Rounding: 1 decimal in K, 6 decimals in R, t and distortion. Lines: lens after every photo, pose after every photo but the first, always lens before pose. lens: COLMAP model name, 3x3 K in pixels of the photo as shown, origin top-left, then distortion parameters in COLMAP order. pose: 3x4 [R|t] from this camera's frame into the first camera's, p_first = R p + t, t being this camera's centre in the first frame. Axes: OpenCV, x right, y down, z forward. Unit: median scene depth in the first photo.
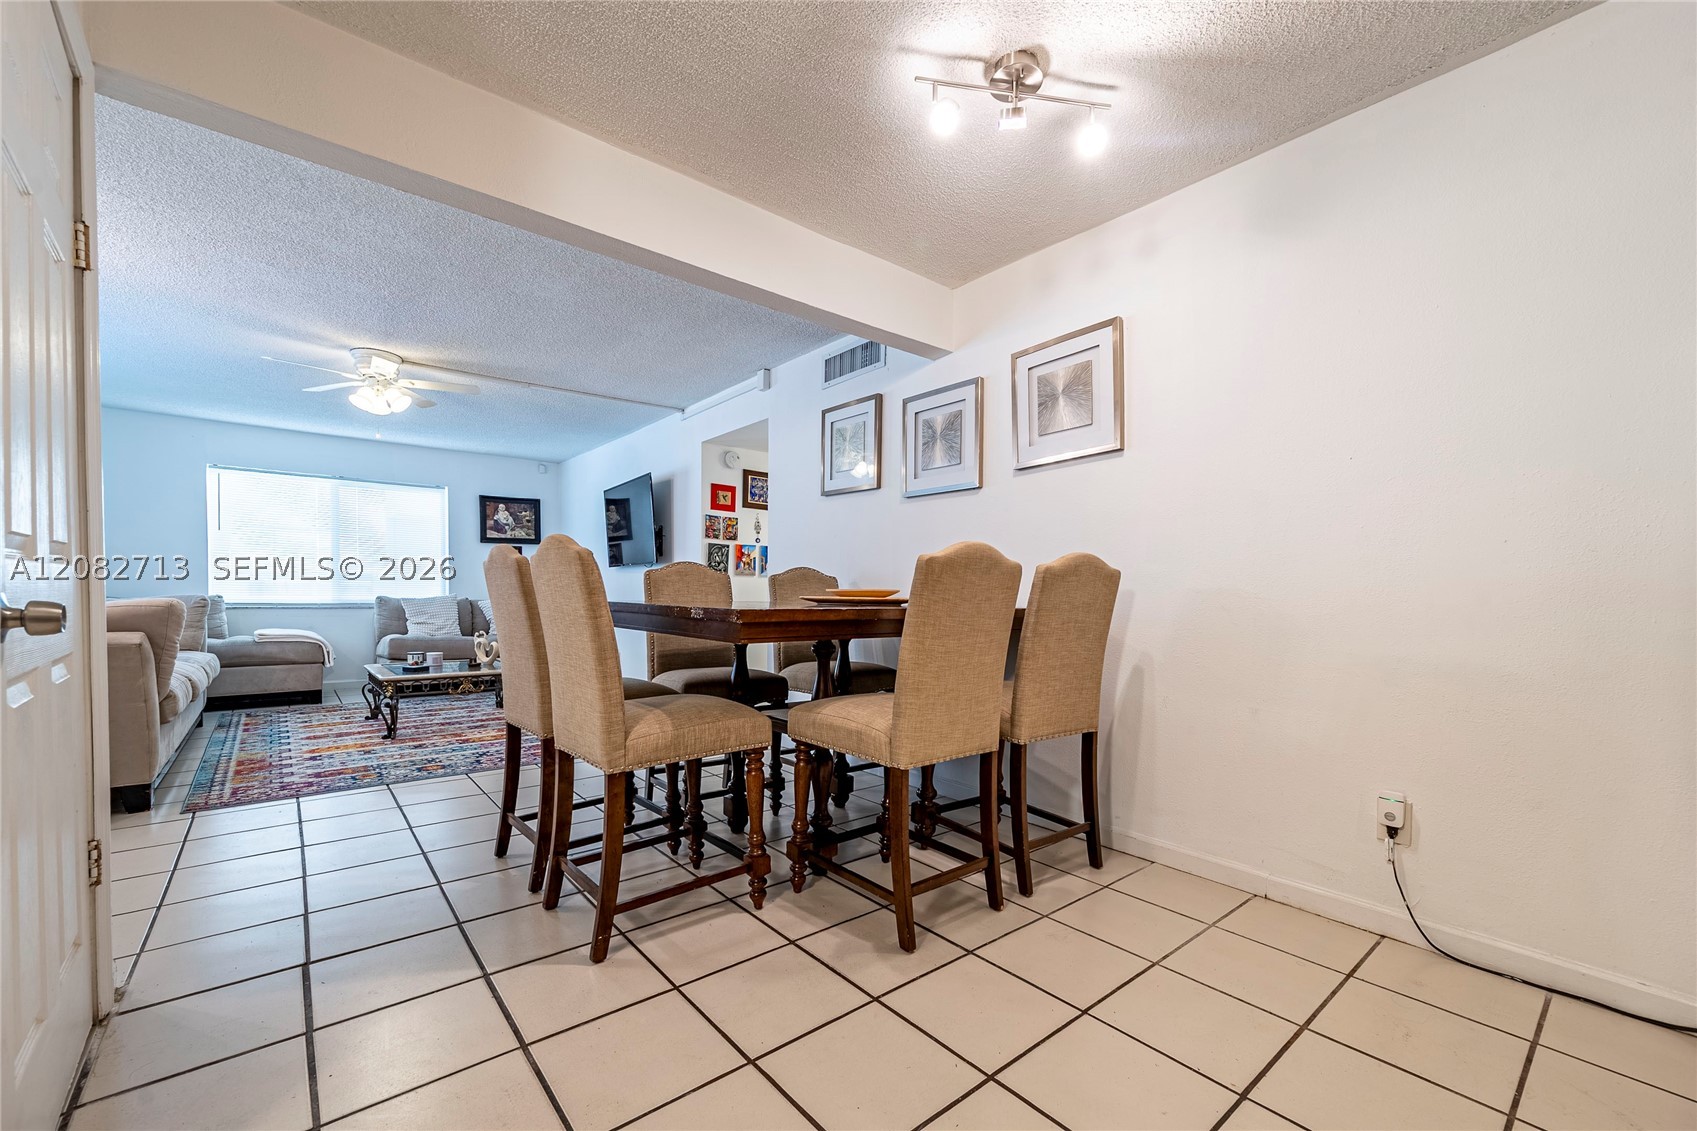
lens RADIAL K [[678.0, 0, 860.2], [0, 678.0, 608.0], [0, 0, 1]] dist [-0.001696, -0.000251]
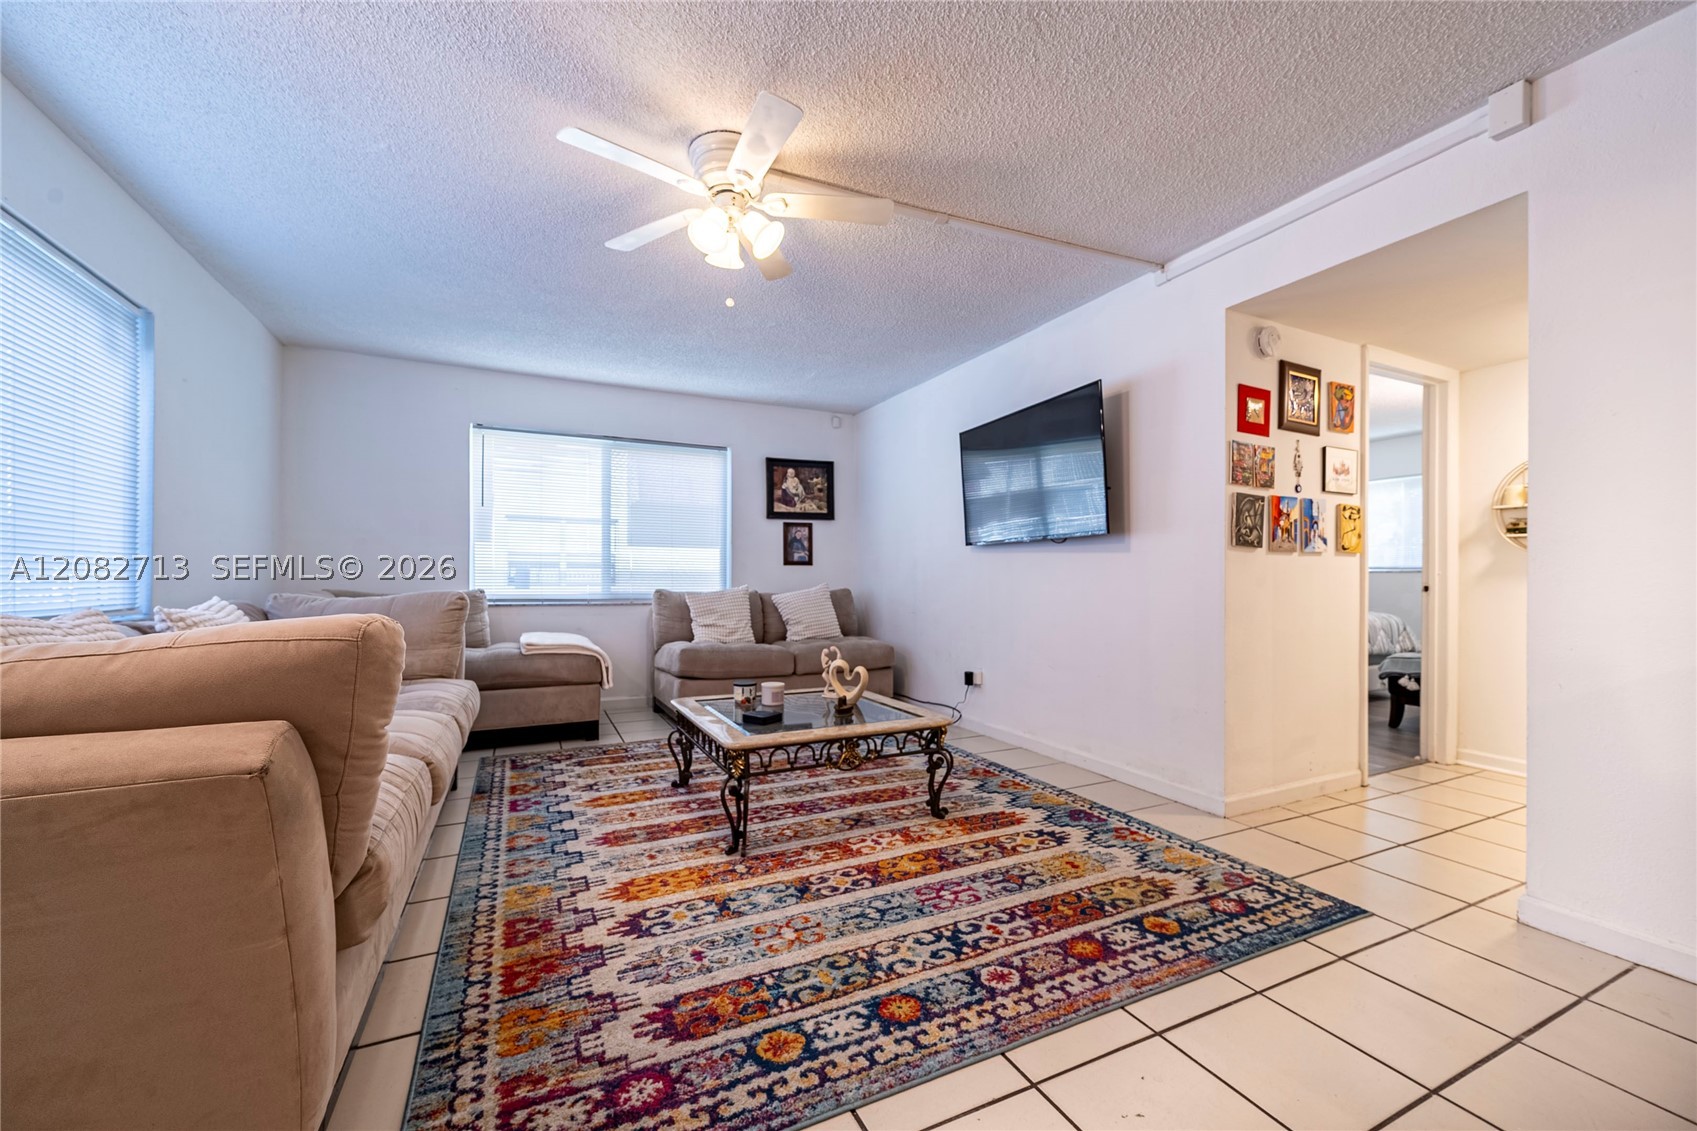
lens RADIAL K [[678.0, 0, 863.6], [0, 678.0, 576.7], [0, 0, 1]] dist [-0.001696, -0.000251]
pose [[0.970246, -0.005868, -0.242051, -0.368348], [-0.001095, 0.999590, -0.028622, -0.012253], [0.242119, 0.028036, 0.969841, 0.388891]]
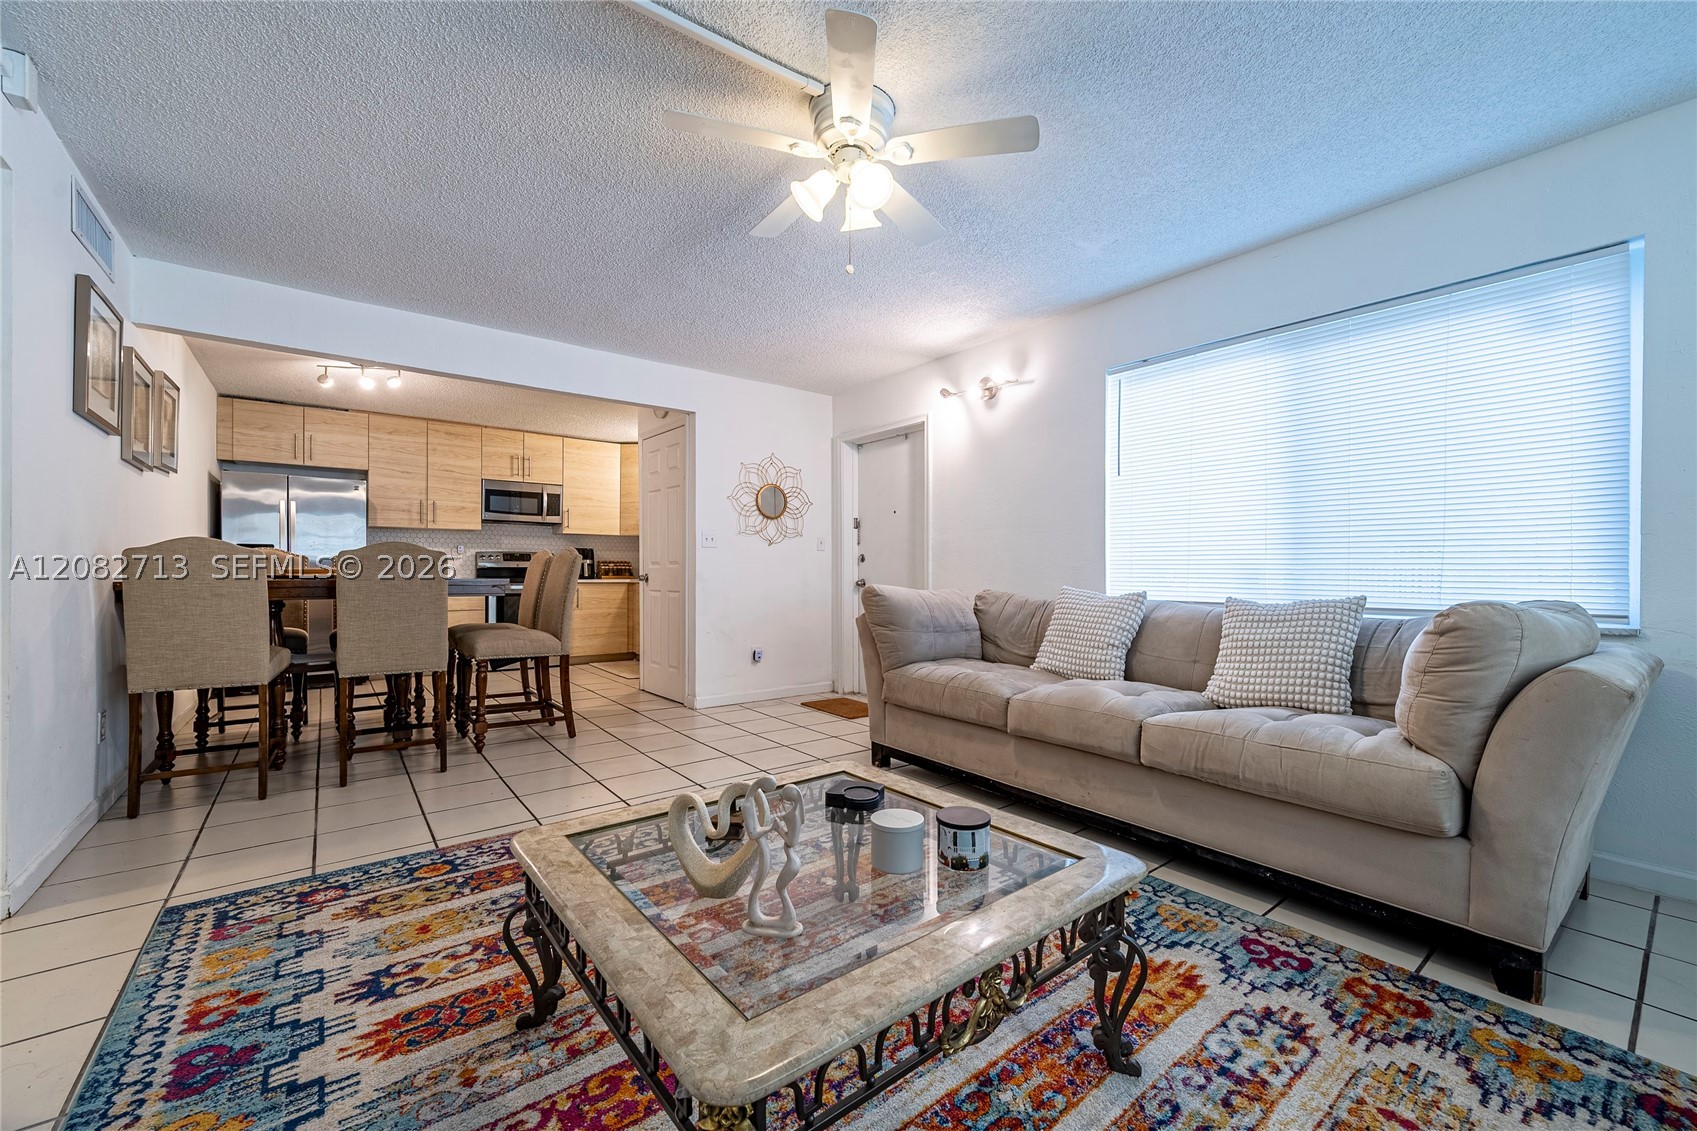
lens RADIAL K [[678.0, 0, 857.1], [0, 678.0, 570.8], [0, 0, 1]] dist [-0.001696, -0.000251]
pose [[-0.999393, -0.010426, 0.033238, -0.573028], [-0.009981, 0.999859, 0.013502, -0.031331], [-0.033374, 0.013162, -0.999356, 1.169502]]
